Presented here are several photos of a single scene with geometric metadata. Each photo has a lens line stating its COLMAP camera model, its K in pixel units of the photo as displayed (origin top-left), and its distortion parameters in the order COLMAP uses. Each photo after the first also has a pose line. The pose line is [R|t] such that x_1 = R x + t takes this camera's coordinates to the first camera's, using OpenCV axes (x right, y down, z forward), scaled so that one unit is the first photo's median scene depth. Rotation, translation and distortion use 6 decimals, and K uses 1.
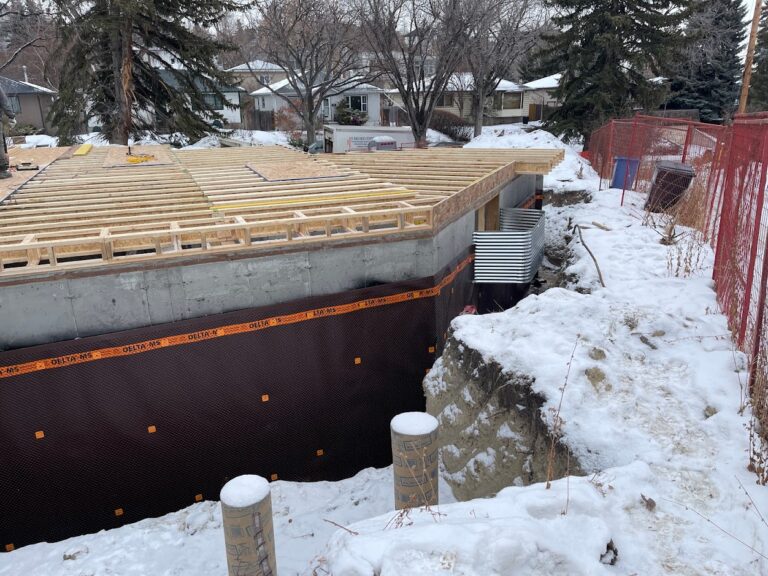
lens RADIAL K [[581.5, 0, 383.3], [0, 581.5, 293.3], [0, 0, 1]] dist [0.073812, -0.093784]
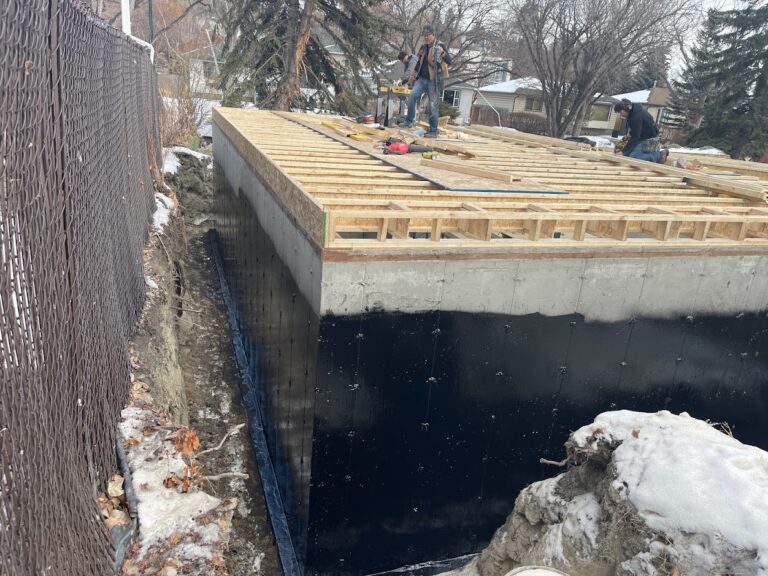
lens RADIAL K [[584.0, 0, 384.2], [0, 584.0, 297.7], [0, 0, 1]] dist [0.069009, -0.079804]
pose [[0.993628, 0.112704, 0.001330, -0.215201], [-0.112711, 0.993534, 0.013615, 0.018463], [0.000213, -0.013679, 0.999906, 0.004640]]
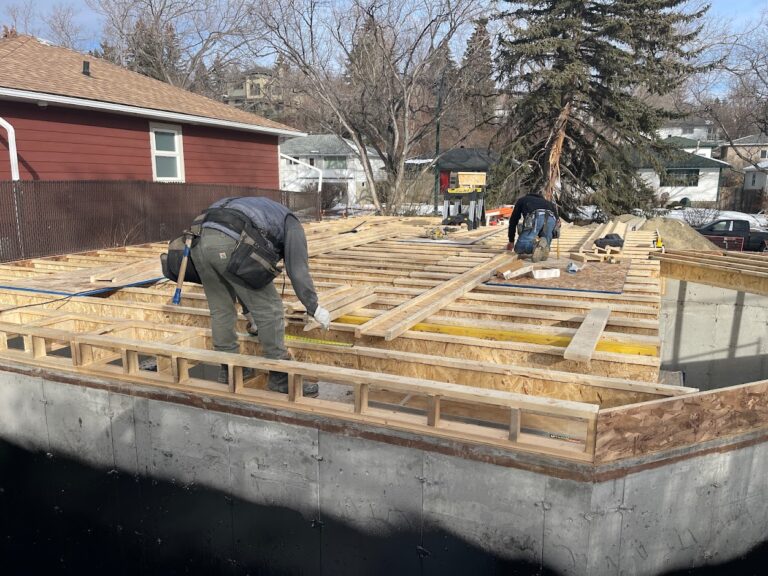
lens RADIAL K [[581.5, 0, 383.3], [0, 581.5, 293.3], [0, 0, 1]] dist [0.073812, -0.093784]
pose [[0.704626, 0.157320, -0.691920, 0.061827], [-0.239540, 0.970608, -0.023254, -0.045401], [0.667925, 0.182128, 0.721600, 0.145723]]
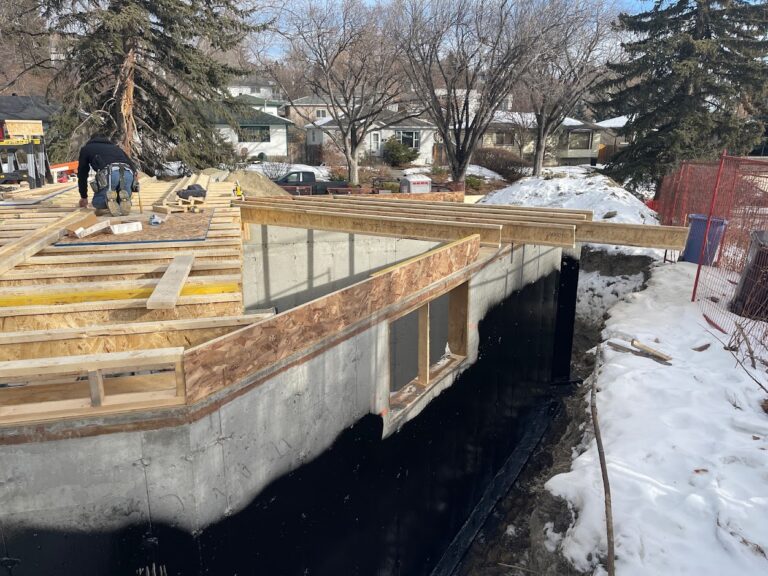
lens RADIAL K [[581.5, 0, 383.3], [0, 581.5, 293.3], [0, 0, 1]] dist [0.073812, -0.093784]
pose [[0.992093, 0.054641, -0.112990, 0.065732], [-0.061197, 0.996587, -0.055393, -0.043487], [0.109577, 0.061869, 0.992051, 0.151049]]
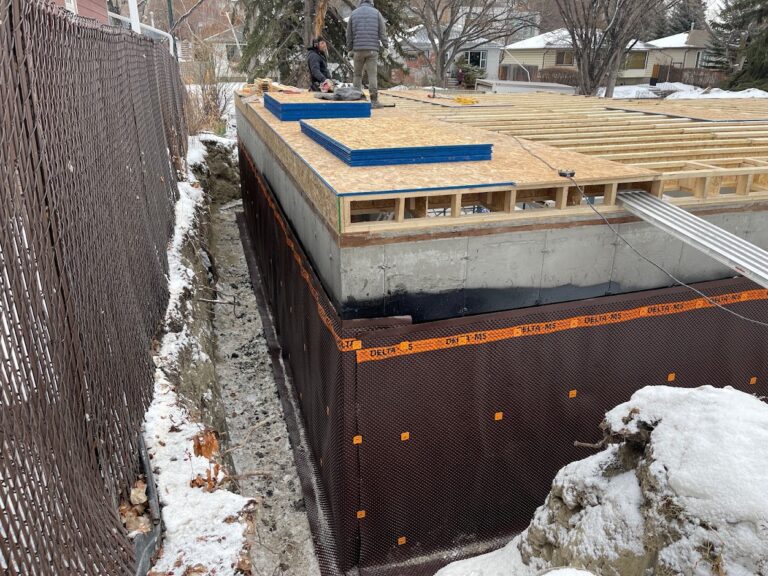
lens RADIAL K [[581.5, 0, 383.3], [0, 581.5, 293.3], [0, 0, 1]] dist [0.073812, -0.093784]
pose [[0.996537, 0.052194, -0.064726, -0.209641], [-0.048224, 0.996944, 0.061452, 0.014058], [0.067736, -0.058118, 0.996009, 0.010771]]
